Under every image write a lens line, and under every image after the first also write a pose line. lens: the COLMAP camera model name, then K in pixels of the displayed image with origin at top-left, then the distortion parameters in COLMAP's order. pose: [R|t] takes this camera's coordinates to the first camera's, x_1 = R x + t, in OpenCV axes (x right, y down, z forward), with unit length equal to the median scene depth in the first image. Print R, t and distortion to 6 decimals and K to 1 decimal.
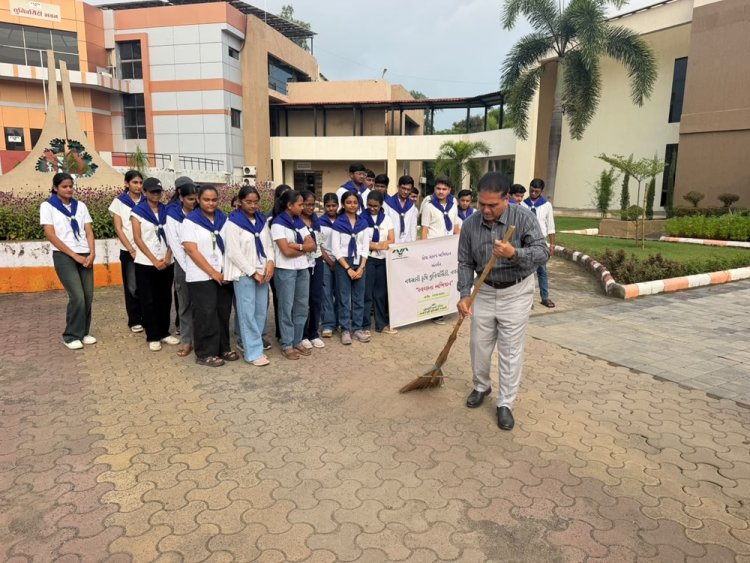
lens RADIAL K [[530.0, 0, 371.7], [0, 530.0, 283.8], [0, 0, 1]] dist [0.028443, -0.046136]
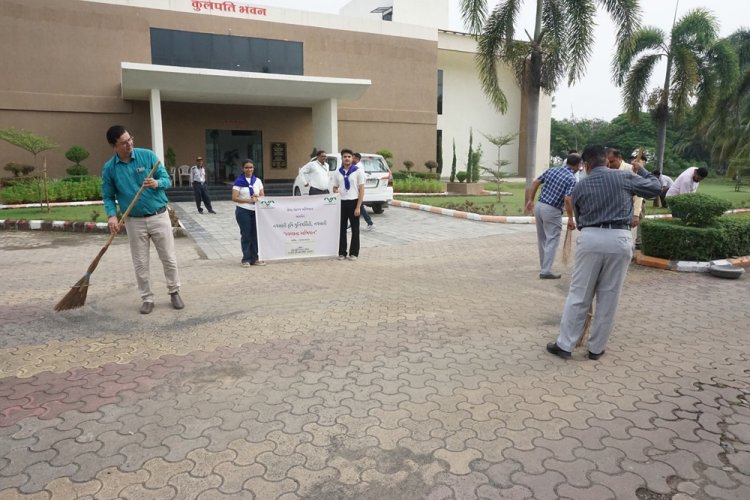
lens RADIAL K [[516.5, 0, 374.7], [0, 516.5, 246.2], [0, 0, 1]] dist [-0.058380, 0.024278]
pose [[0.059952, -0.161218, 0.985096, -1.145539], [0.167199, 0.974551, 0.149317, -0.092502], [-0.984099, 0.155755, 0.085382, 0.504382]]
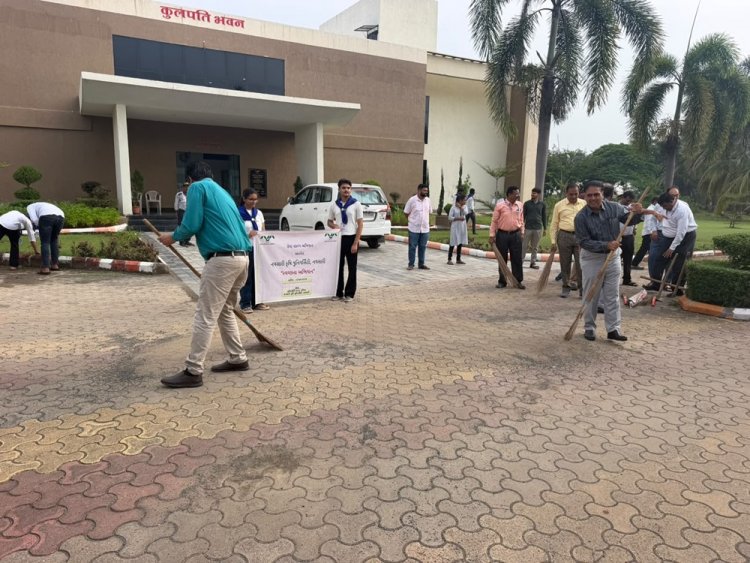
lens RADIAL K [[530.0, 0, 382.9], [0, 530.0, 280.4], [0, 0, 1]] dist [0.028443, -0.046136]
pose [[-0.009644, -0.164013, 0.986411, -1.030048], [0.148531, 0.975279, 0.163614, -0.116504], [-0.988861, 0.148091, 0.014956, 0.630729]]
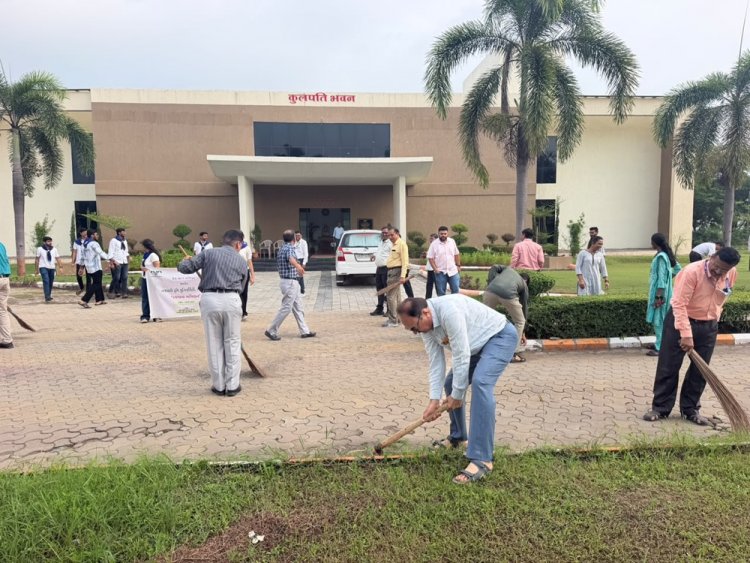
lens RADIAL K [[530.0, 0, 385.7], [0, 530.0, 289.0], [0, 0, 1]] dist [0.028443, -0.046136]
pose [[0.408160, -0.097344, 0.907706, -1.120921], [0.164475, 0.985870, 0.031768, 0.067907], [-0.897972, 0.136328, 0.418403, -0.500110]]
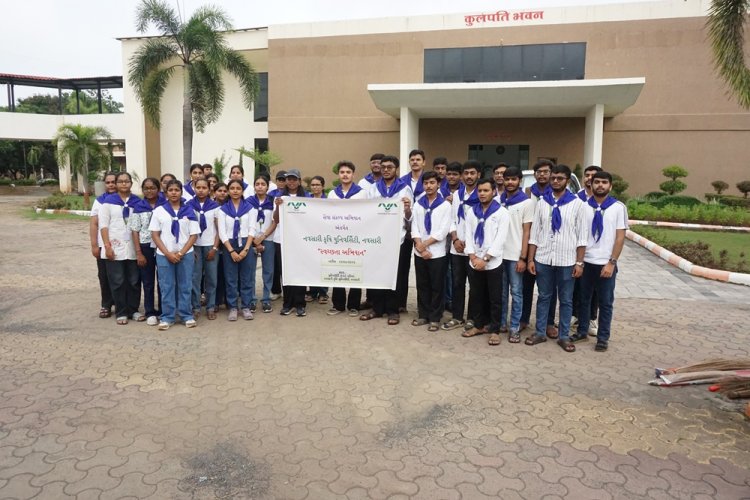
lens RADIAL K [[516.5, 0, 374.4], [0, 516.5, 239.0], [0, 0, 1]] dist [-0.058380, 0.024278]
pose [[0.703224, -0.078430, 0.706629, -0.498660], [0.108423, 0.994102, 0.002437, 0.018591], [-0.702652, 0.074901, 0.707580, -0.193201]]
